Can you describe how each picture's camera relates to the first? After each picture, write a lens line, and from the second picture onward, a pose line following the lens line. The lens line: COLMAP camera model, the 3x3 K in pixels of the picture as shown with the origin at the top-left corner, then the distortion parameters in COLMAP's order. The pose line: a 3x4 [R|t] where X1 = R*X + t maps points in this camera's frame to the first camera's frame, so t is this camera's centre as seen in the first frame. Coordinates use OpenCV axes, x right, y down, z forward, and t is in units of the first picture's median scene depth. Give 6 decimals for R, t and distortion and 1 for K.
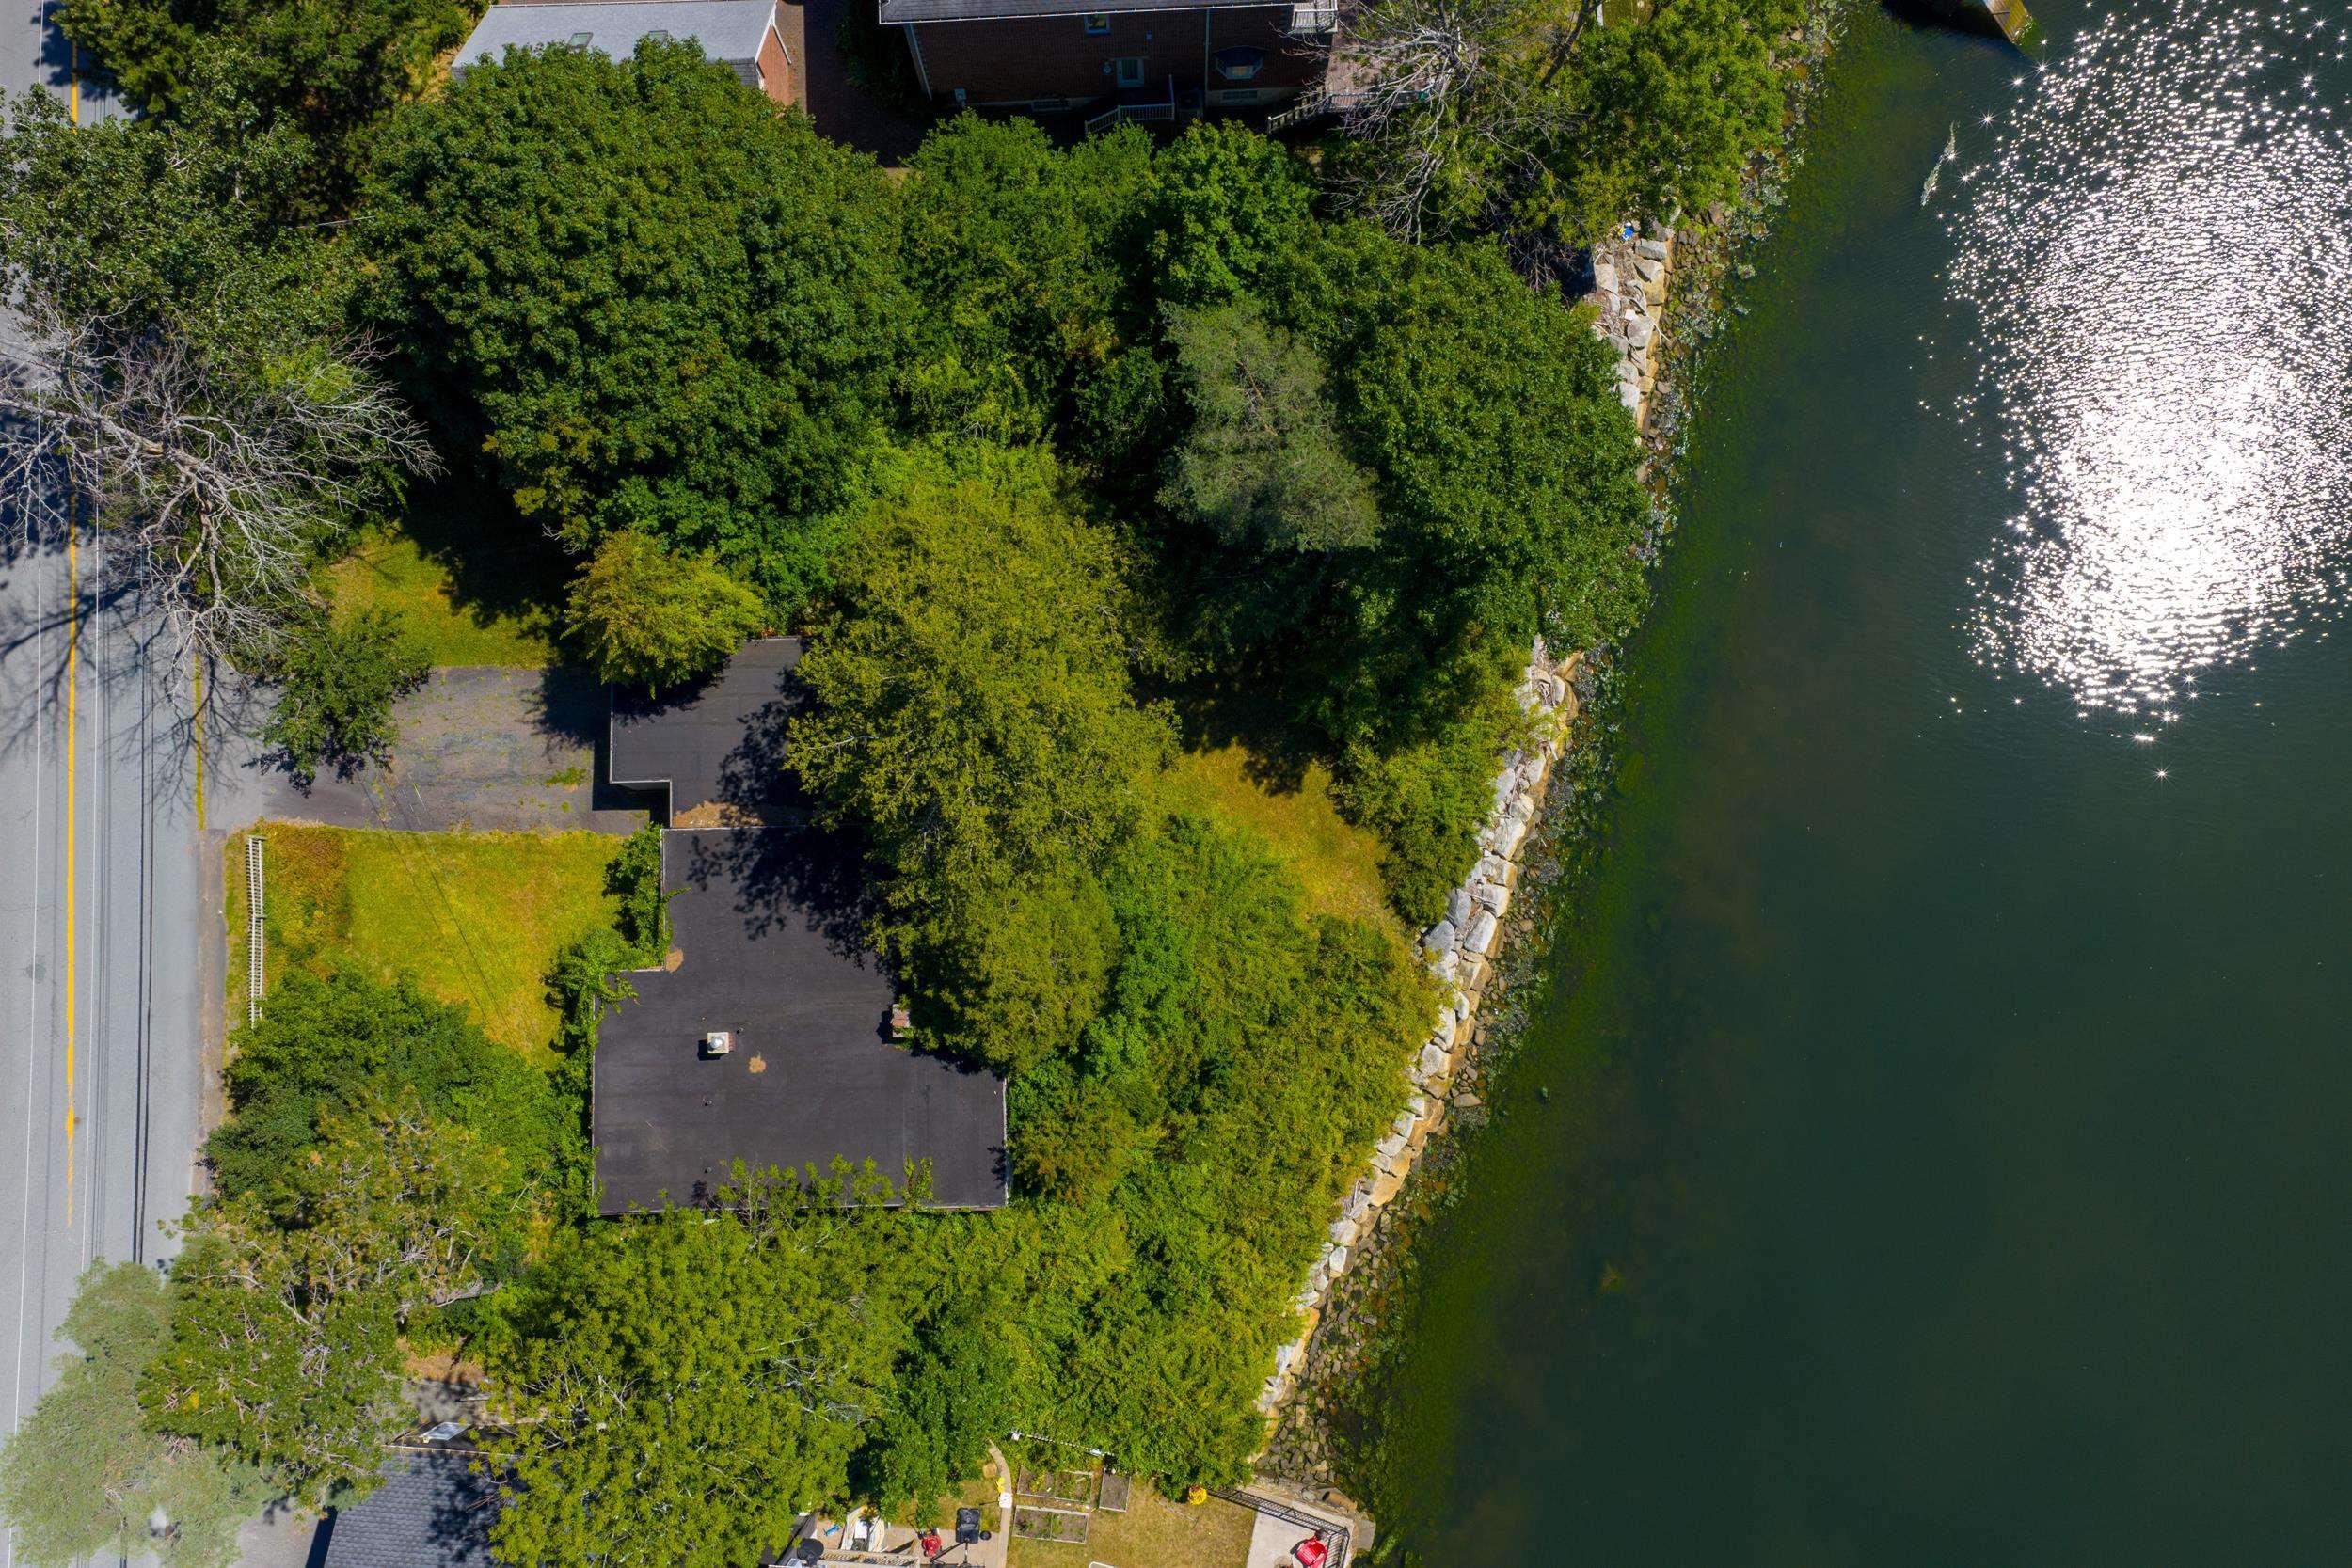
lens RADIAL K [[1925.6, 0, 1176.0], [0, 1925.6, 784.0], [0, 0, 1]] dist [-0.004320, -0.056322]
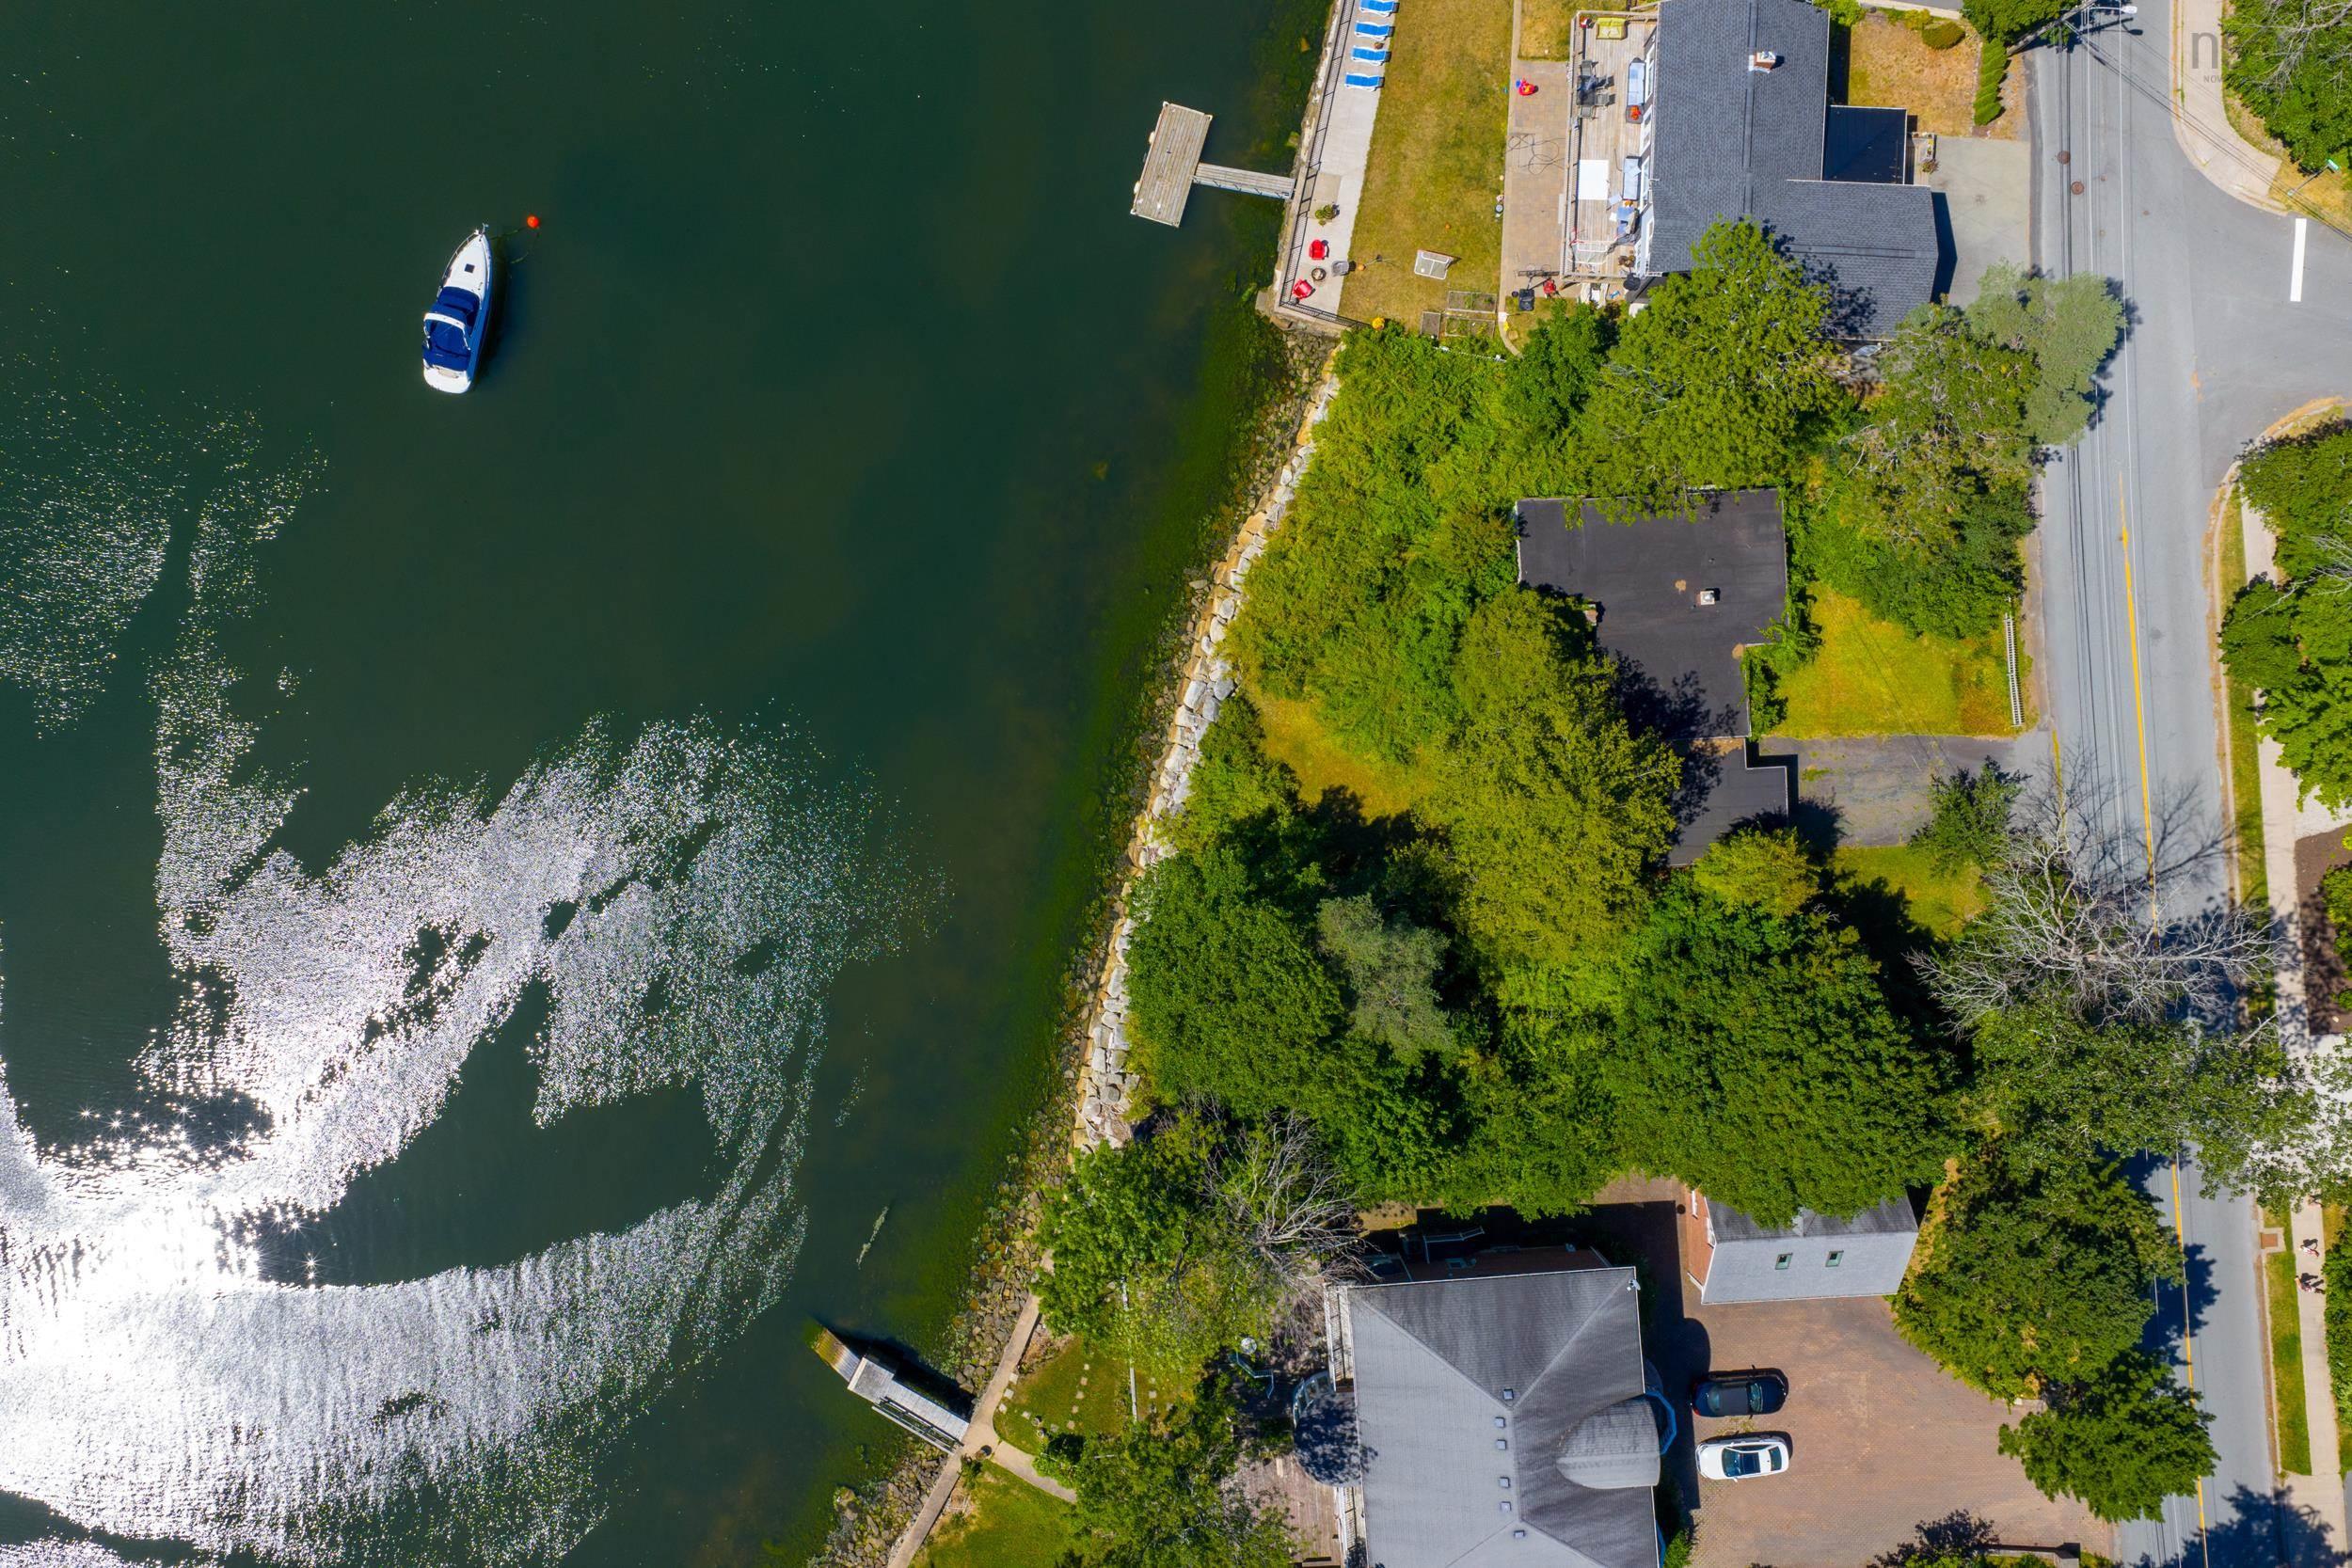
lens RADIAL K [[1819.2, 0, 1176.0], [0, 1819.2, 784.0], [0, 0, 1]] dist [-0.045386, 0.000790]
pose [[-0.999201, 0.026236, 0.030134, 0.139077], [-0.023270, -0.995215, 0.094895, -0.132407], [0.032480, 0.094118, 0.995031, -0.419387]]
